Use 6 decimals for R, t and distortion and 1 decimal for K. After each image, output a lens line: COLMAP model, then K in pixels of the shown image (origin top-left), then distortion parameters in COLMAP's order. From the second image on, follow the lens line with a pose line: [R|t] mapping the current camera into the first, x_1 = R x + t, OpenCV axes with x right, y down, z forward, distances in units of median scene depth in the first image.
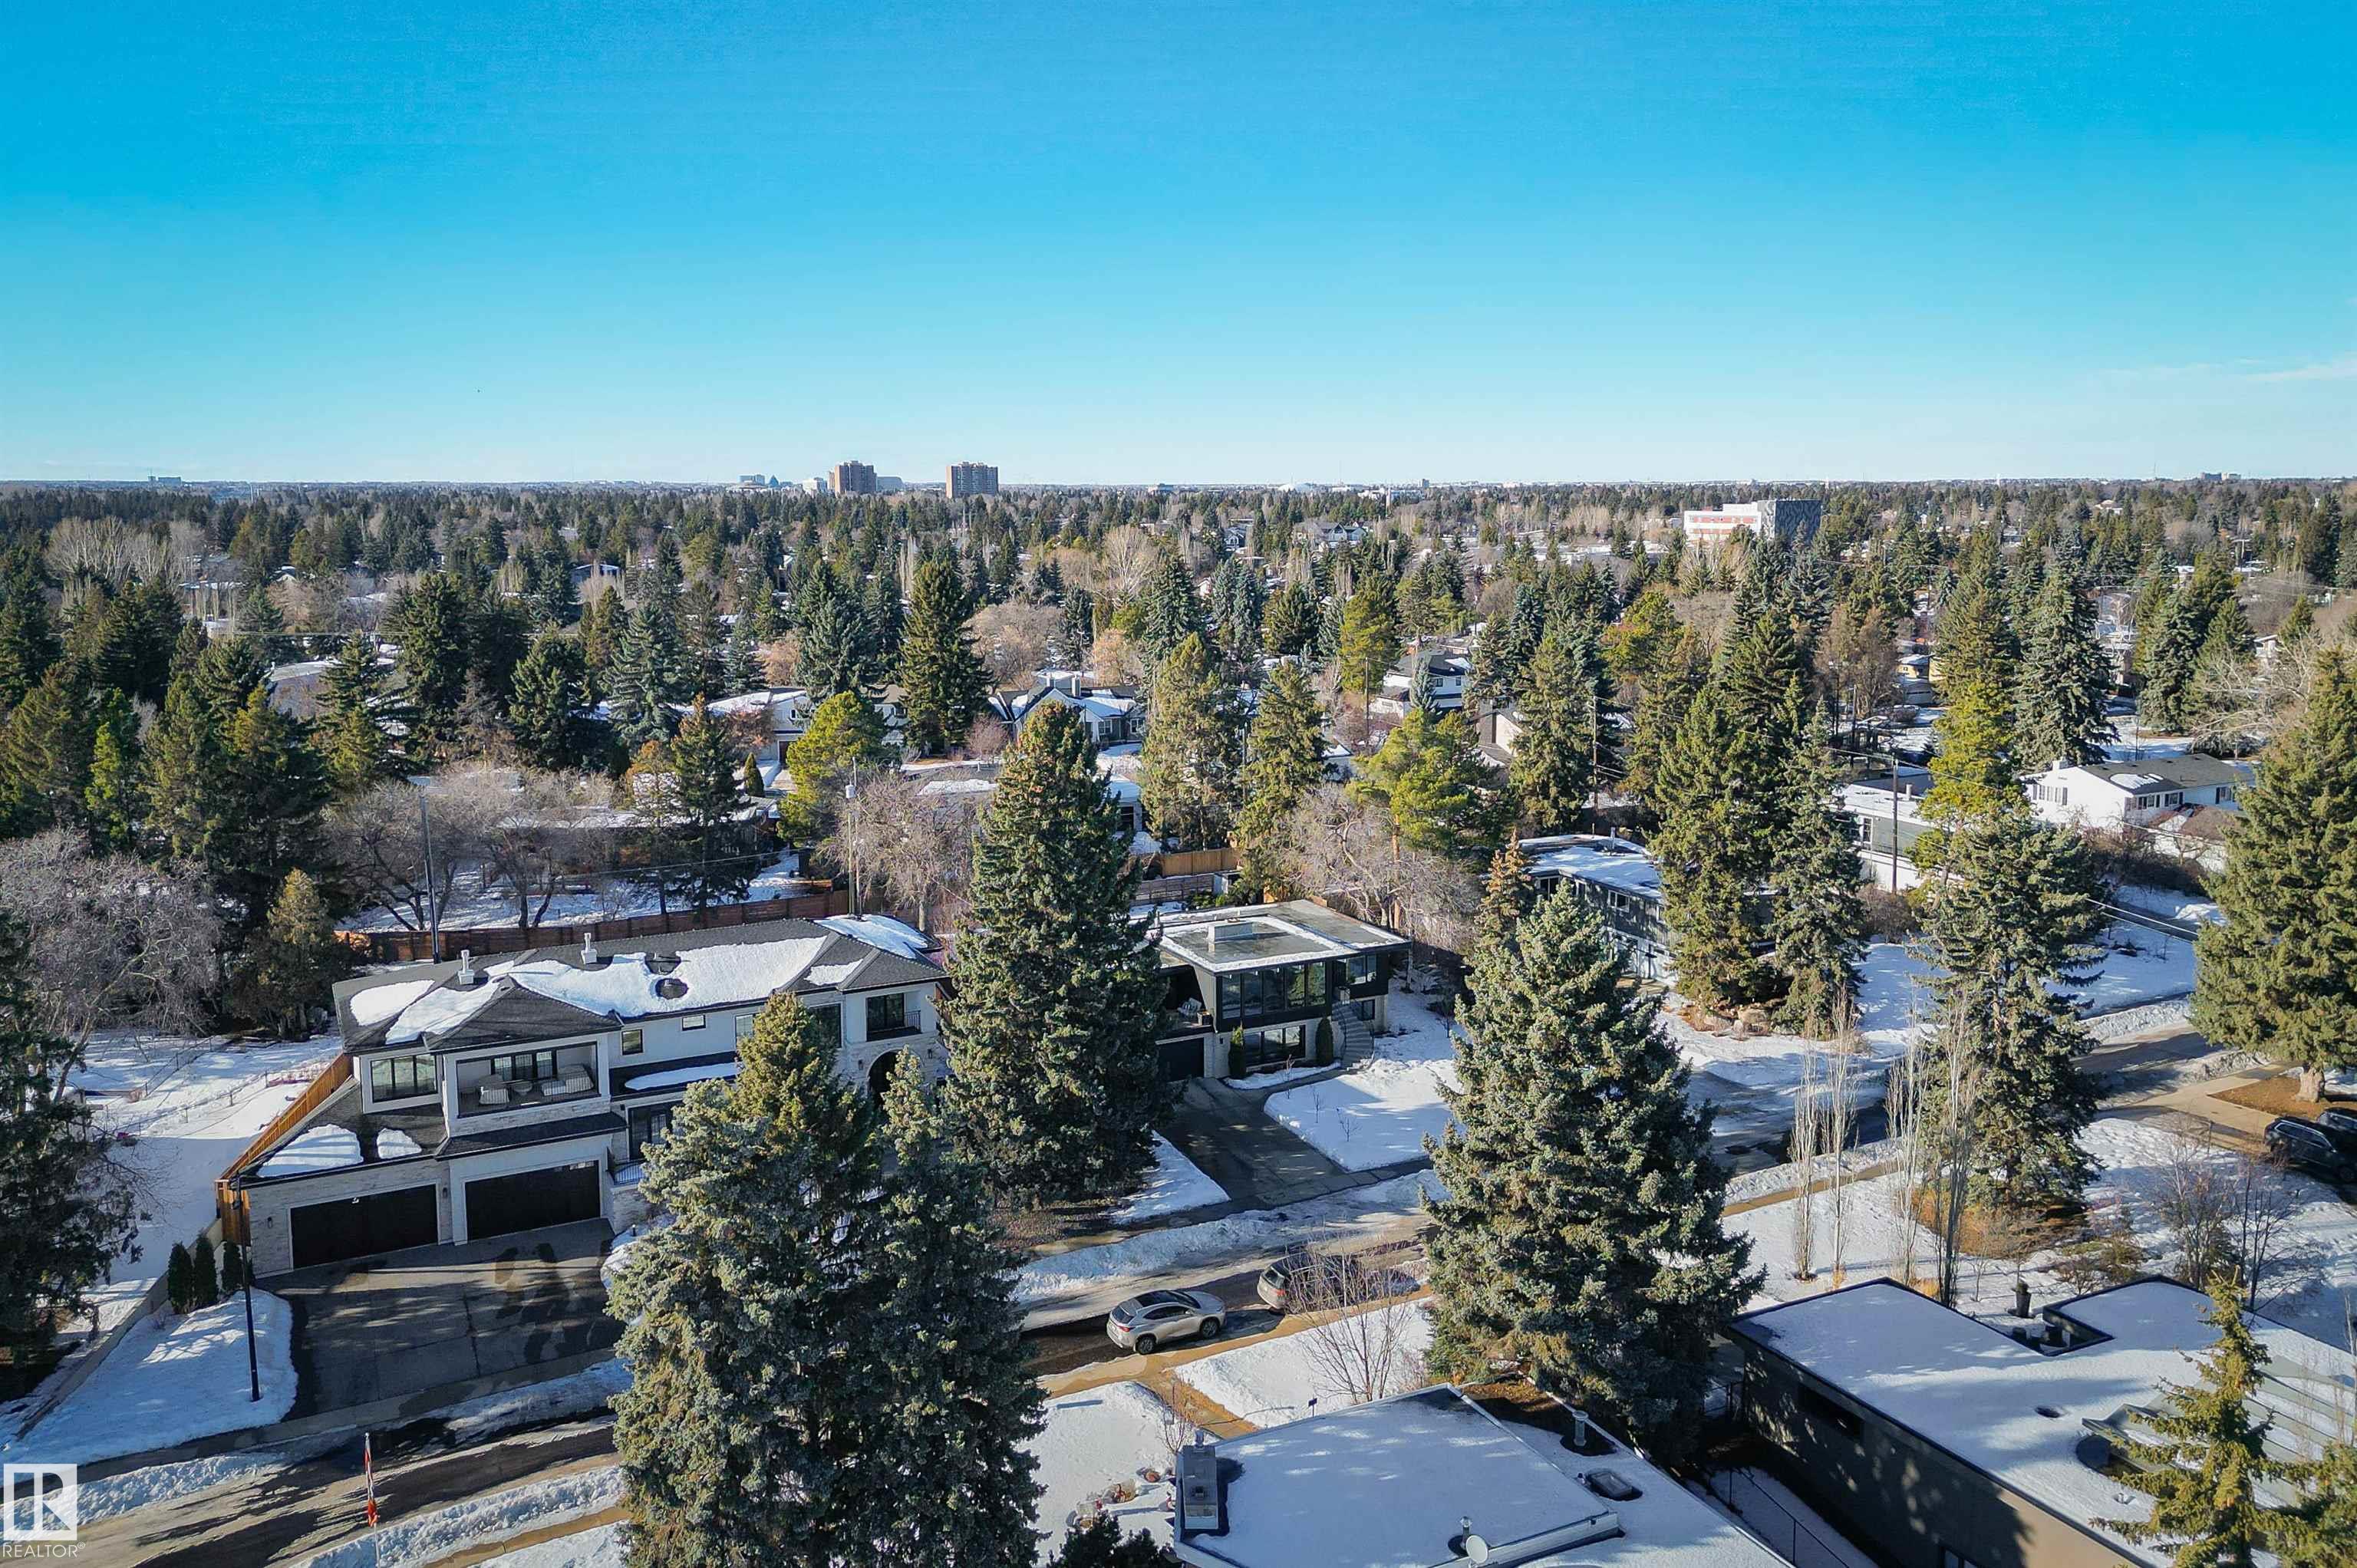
lens RADIAL K [[1799.1, 0, 1167.9], [0, 1799.1, 715.9], [0, 0, 1]] dist [0.088428, 0.000566]
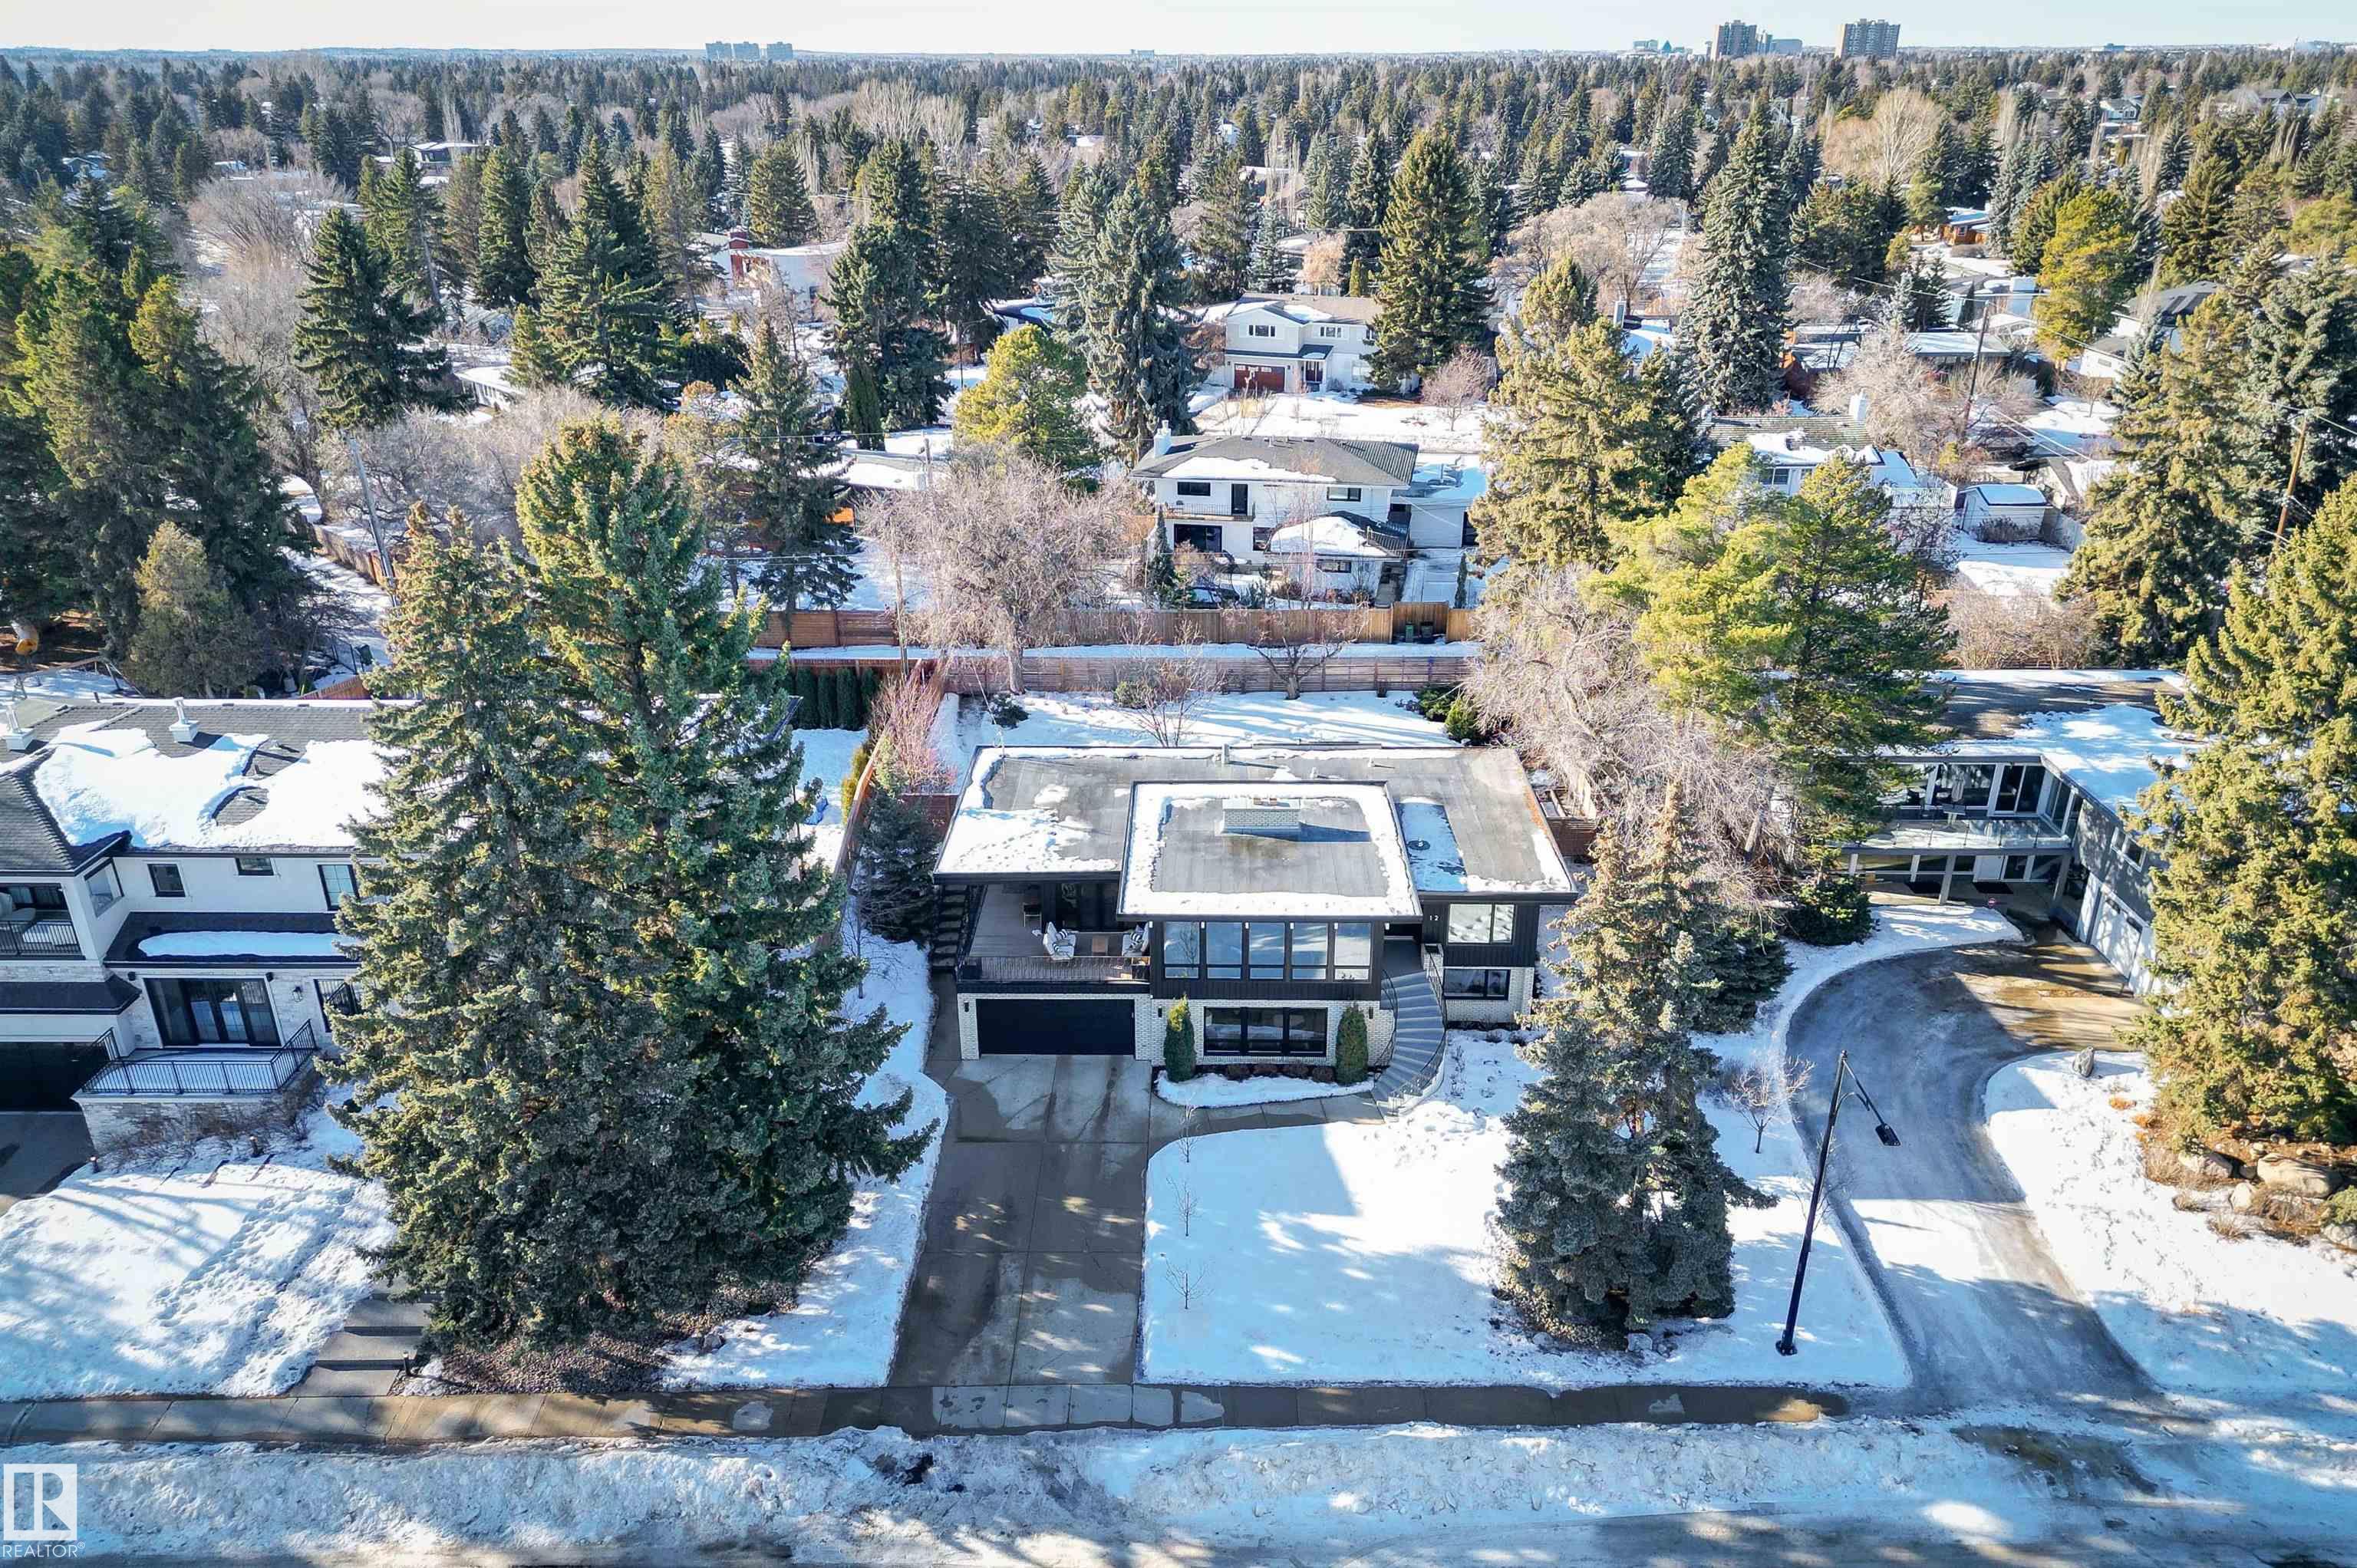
lens RADIAL K [[1638.1, 0, 1192.8], [0, 1638.1, 807.8], [0, 0, 1]] dist [0.079831, -0.074577]
pose [[0.889714, 0.189832, -0.415178, 0.242433], [-0.058986, 0.949624, 0.307792, -0.046846], [0.452692, -0.249357, 0.856091, 0.551321]]
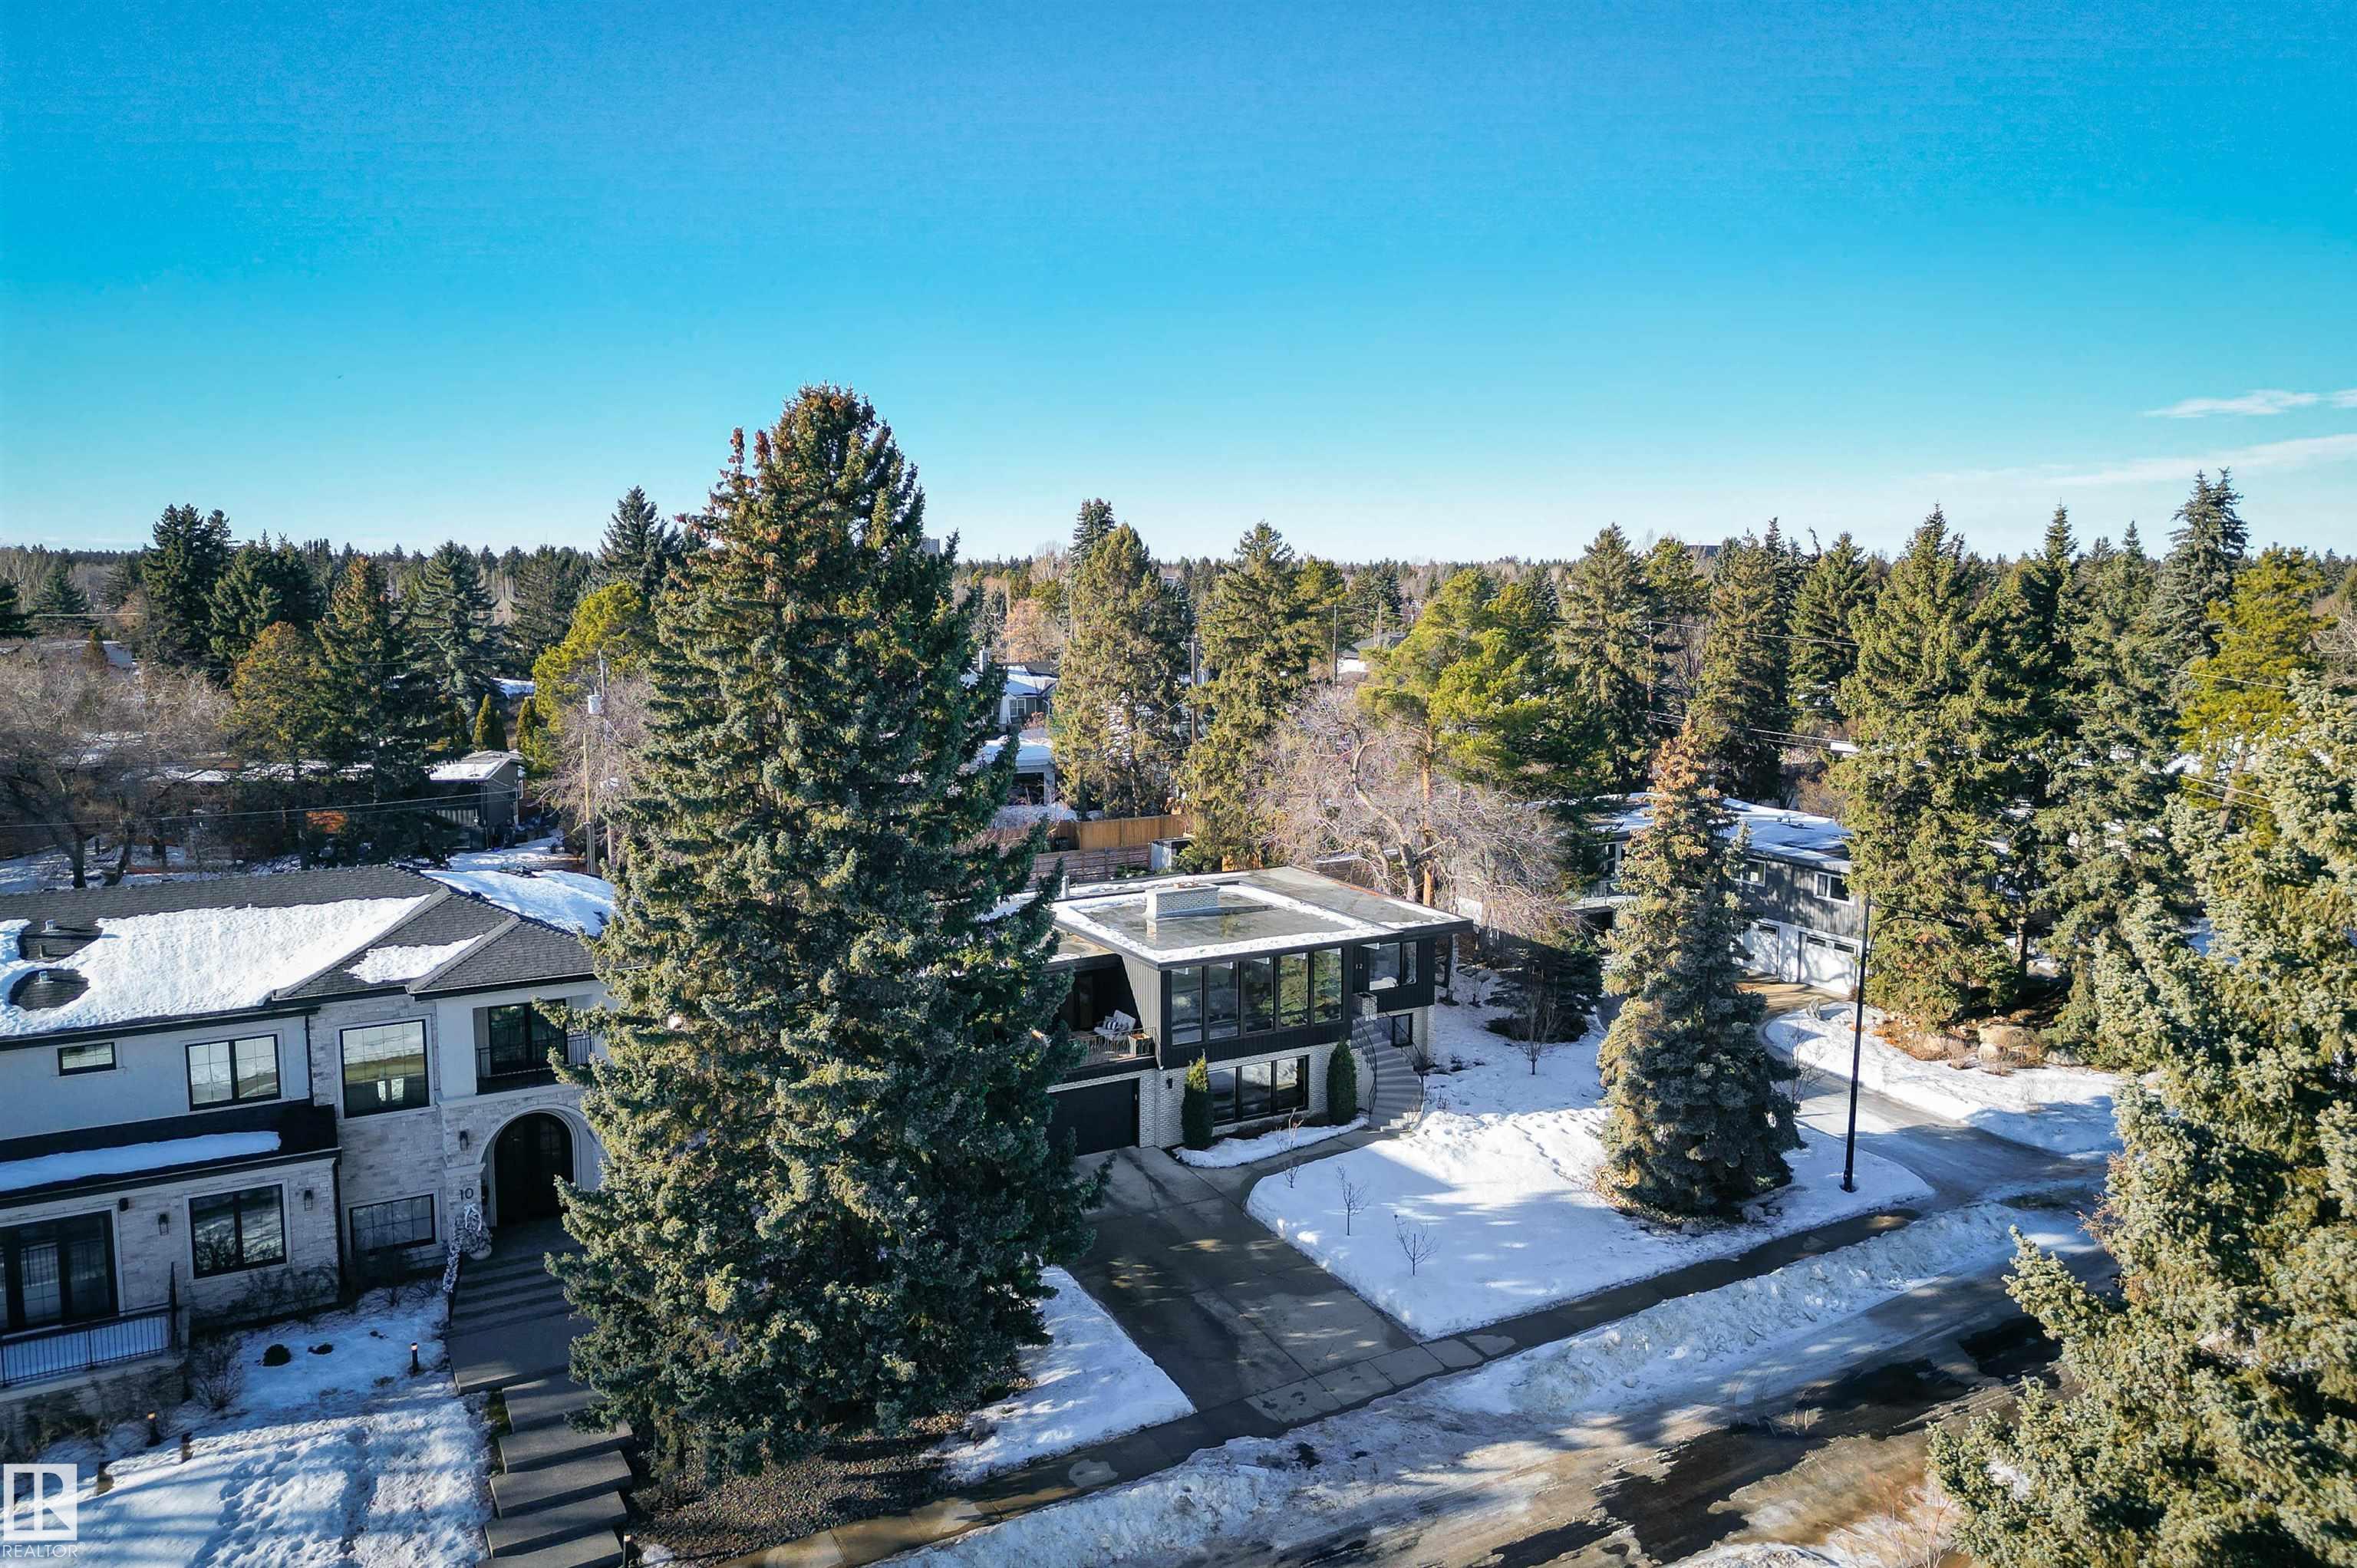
lens RADIAL K [[1626.2, 0, 1178.5], [0, 1626.2, 784.0], [0, 0, 1]] dist [0.054553, -0.004088]
pose [[0.998814, 0.001764, 0.048650, 0.006643], [-0.001942, 0.999992, 0.003620, 0.079867], [-0.048643, -0.003710, 0.998809, 0.465672]]
